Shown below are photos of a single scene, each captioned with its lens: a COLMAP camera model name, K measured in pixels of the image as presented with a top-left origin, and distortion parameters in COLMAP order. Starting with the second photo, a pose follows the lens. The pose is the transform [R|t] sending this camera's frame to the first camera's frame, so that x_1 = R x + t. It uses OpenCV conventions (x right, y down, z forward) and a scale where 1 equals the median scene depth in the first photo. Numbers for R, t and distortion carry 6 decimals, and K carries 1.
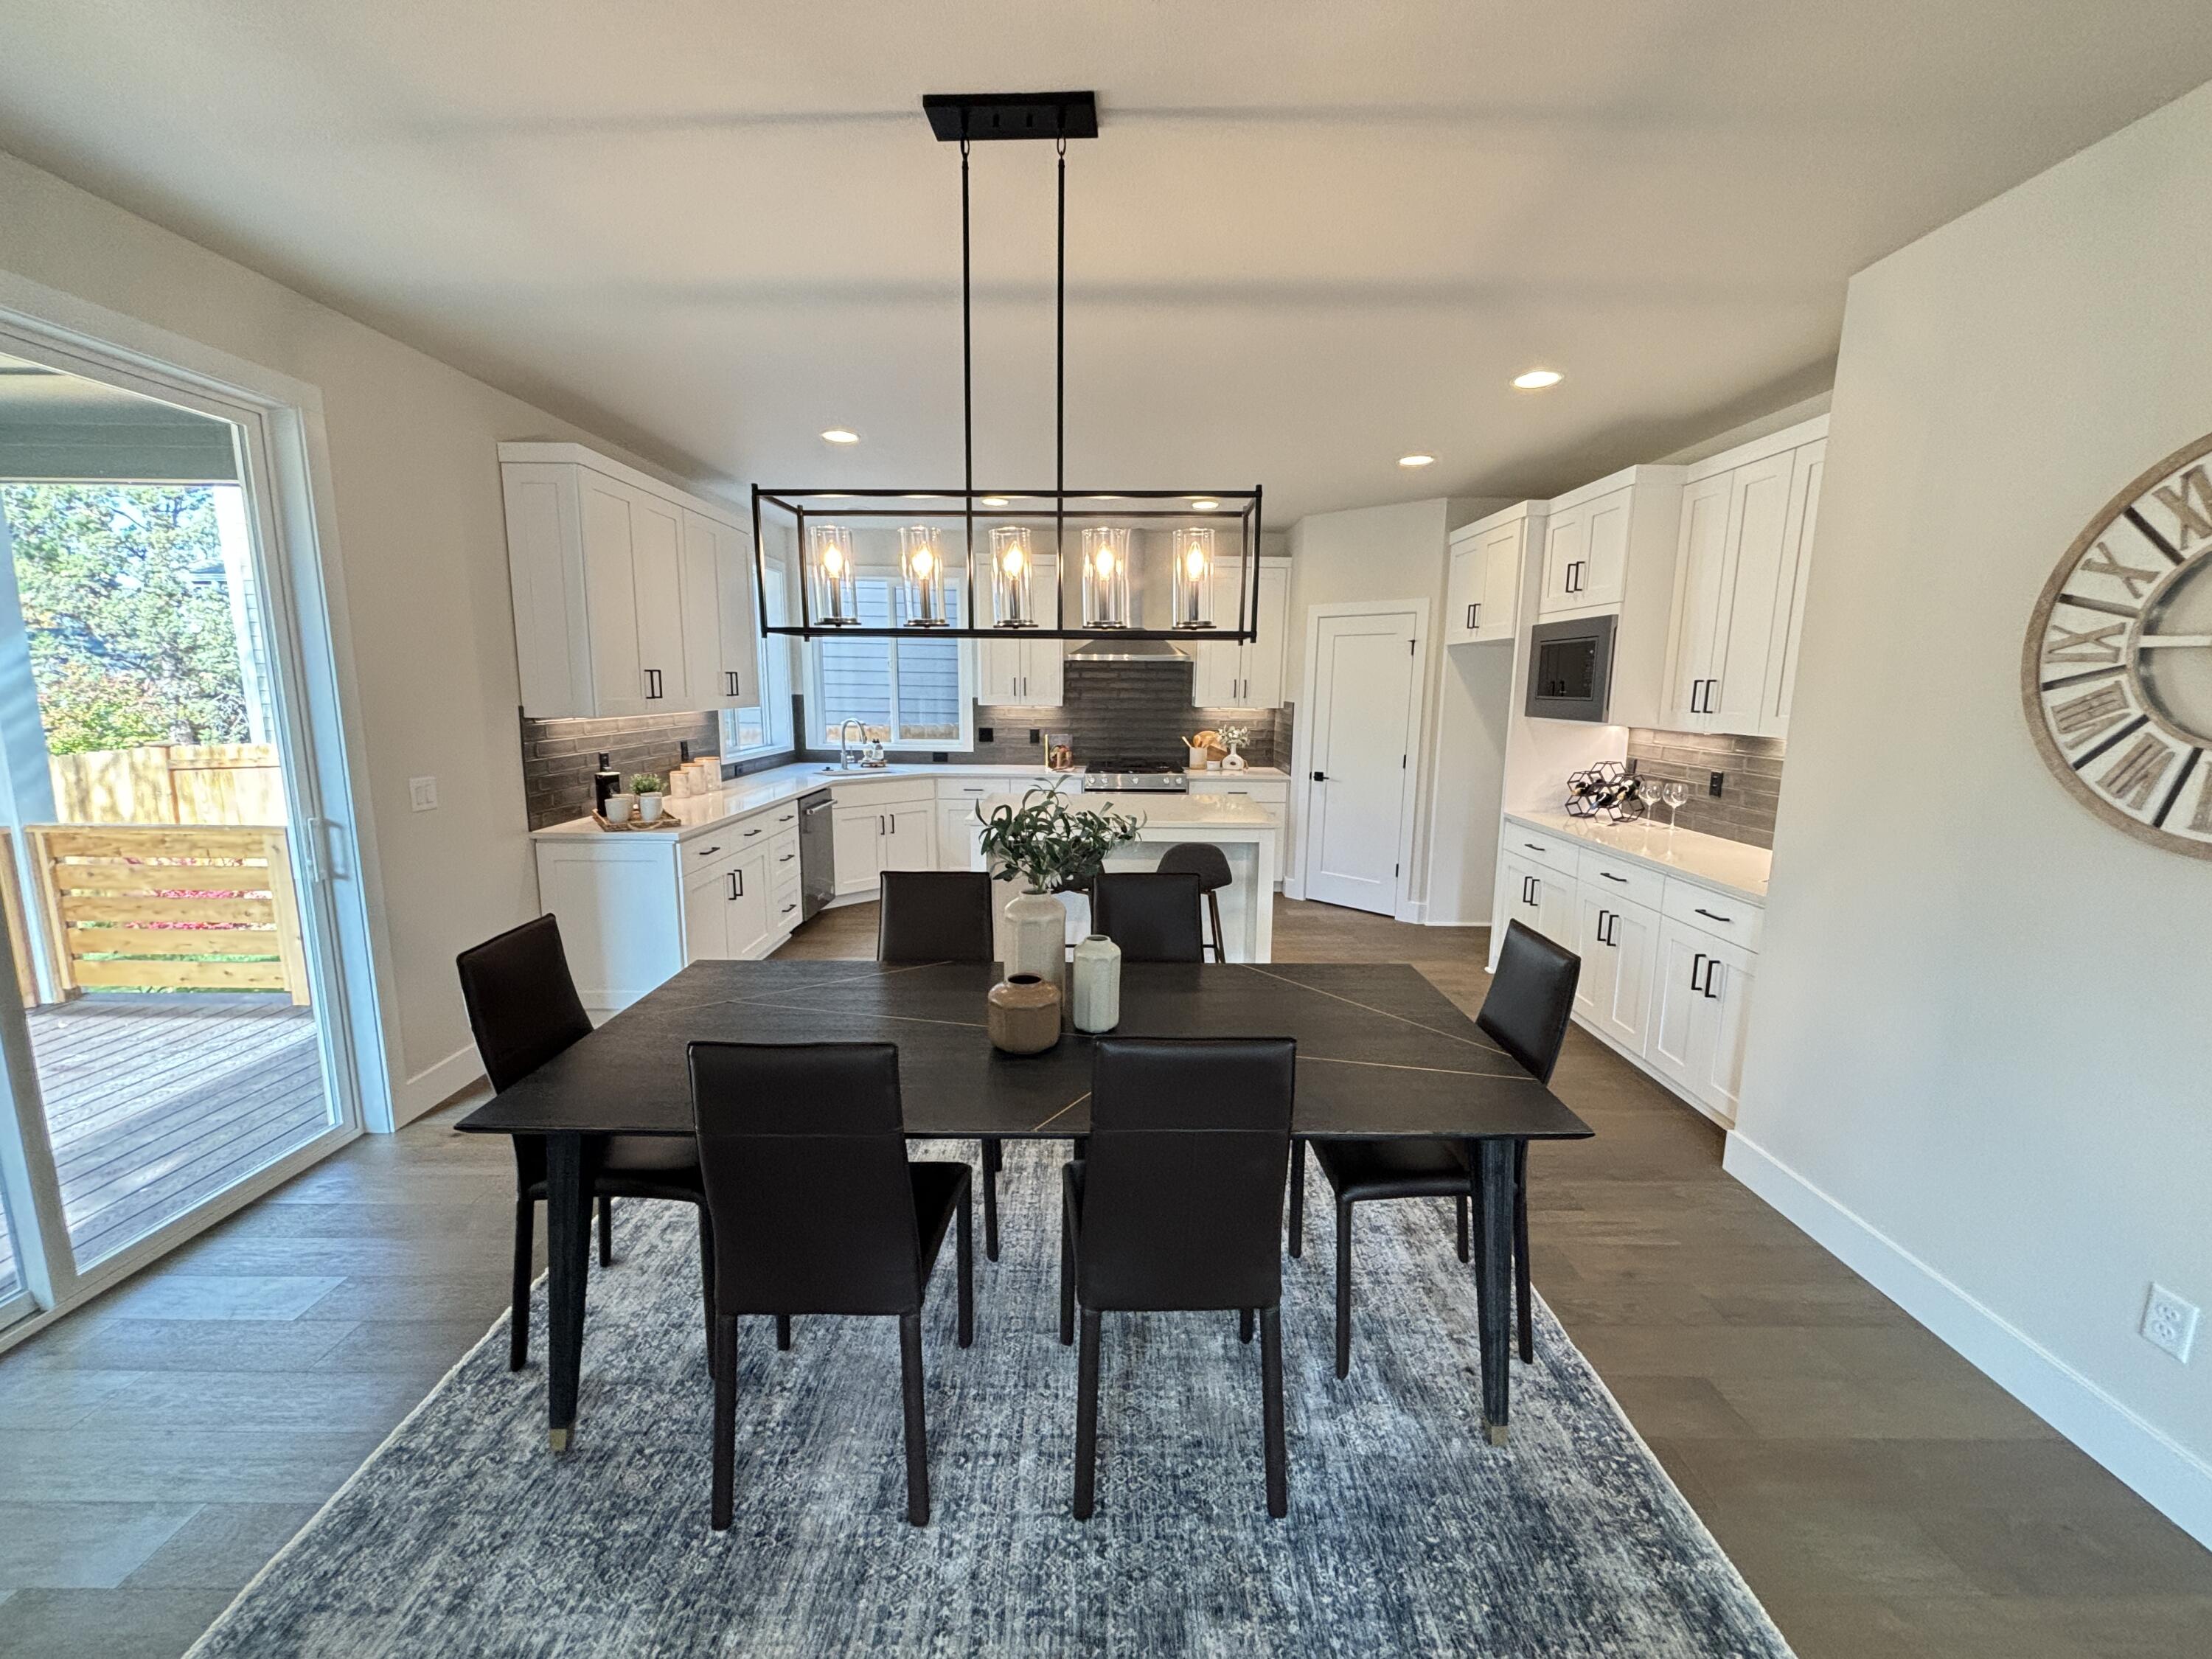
lens RADIAL K [[896.2, 0, 1106.0], [0, 896.2, 829.5], [0, 0, 1]] dist [0.026005, -0.013354]
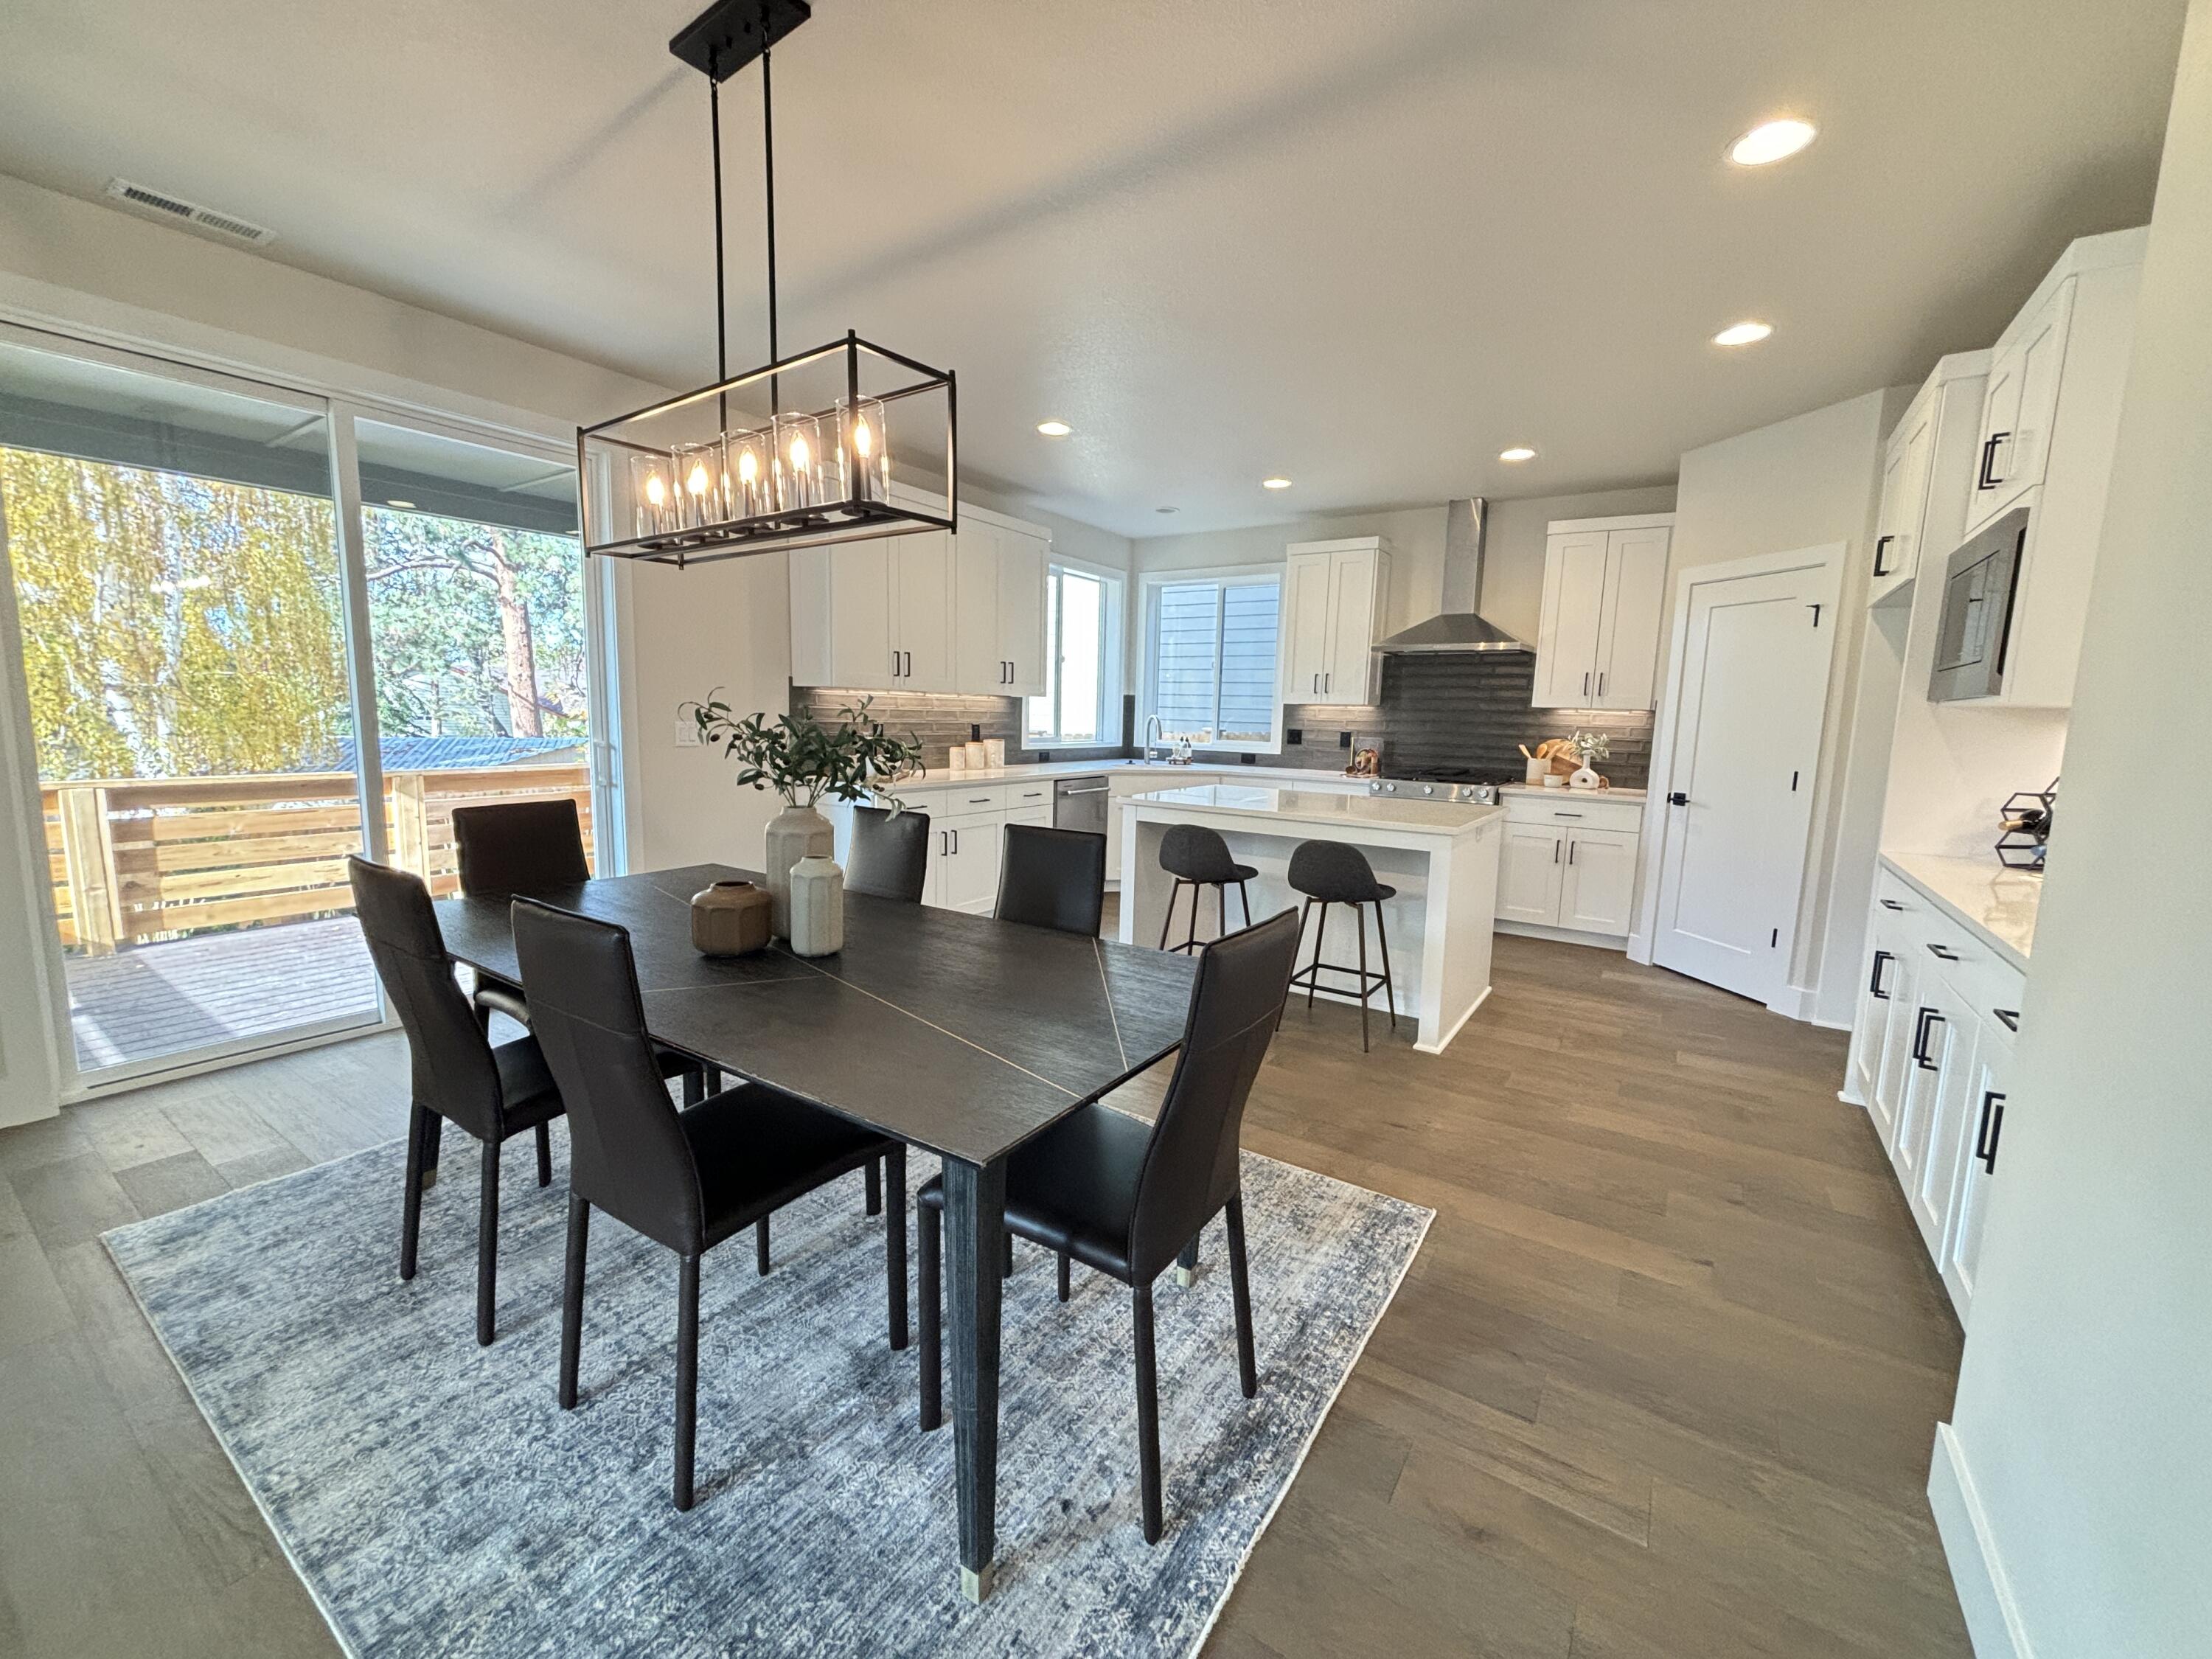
lens RADIAL K [[885.9, 0, 1081.1], [0, 885.9, 826.4], [0, 0, 1]] dist [0.027259, -0.011885]
pose [[0.823163, 0.086623, -0.561158, 0.284897], [-0.109041, 0.994016, -0.006511, 0.025066], [0.557236, 0.066549, 0.827683, 0.143412]]
